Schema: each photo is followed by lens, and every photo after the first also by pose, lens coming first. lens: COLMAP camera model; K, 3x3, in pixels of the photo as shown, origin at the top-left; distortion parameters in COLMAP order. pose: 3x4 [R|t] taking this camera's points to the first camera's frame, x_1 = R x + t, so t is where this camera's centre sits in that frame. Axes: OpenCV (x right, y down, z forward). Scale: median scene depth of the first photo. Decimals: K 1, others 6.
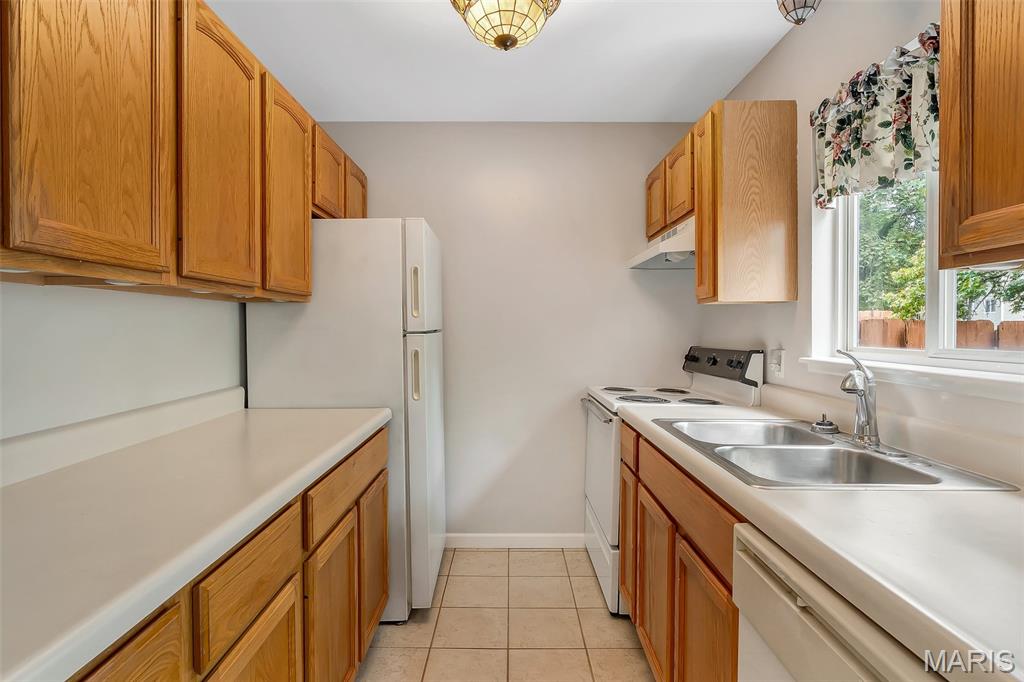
lens RADIAL K [[552.3, 0, 510.6], [0, 552.3, 335.3], [0, 0, 1]] dist [0.006491, 0.000081]
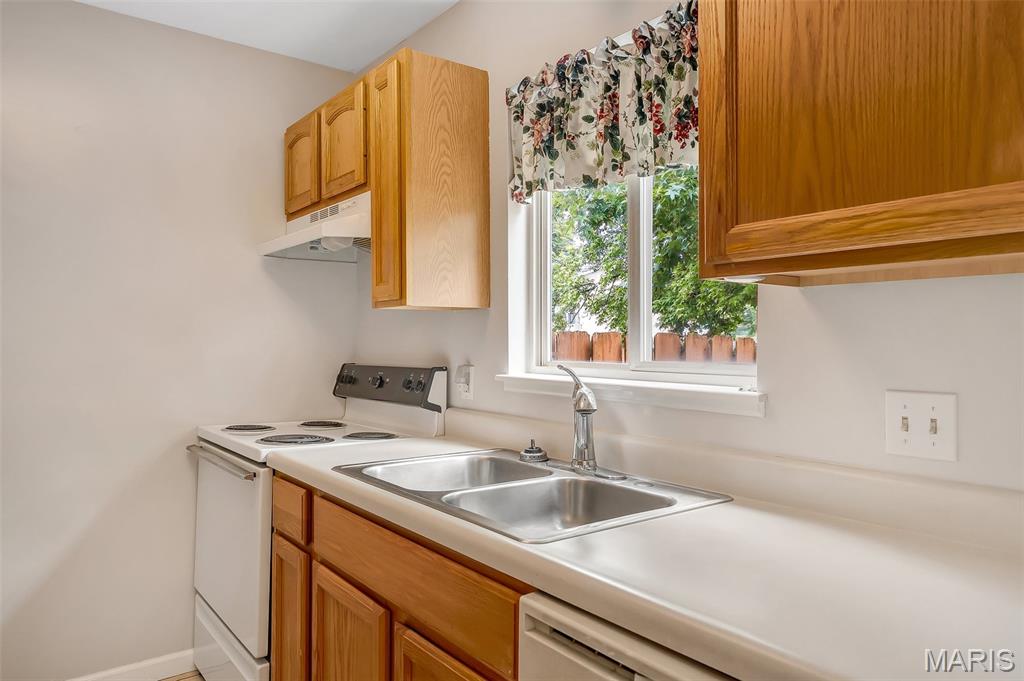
lens RADIAL K [[698.8, 0, 513.4], [0, 698.8, 340.2], [0, 0, 1]] dist [0.004700, -0.002204]
pose [[0.789439, 0.000095, 0.613829, -0.115477], [0.007048, 0.999933, -0.009219, -0.002696], [-0.613789, 0.011604, 0.789385, 0.140801]]
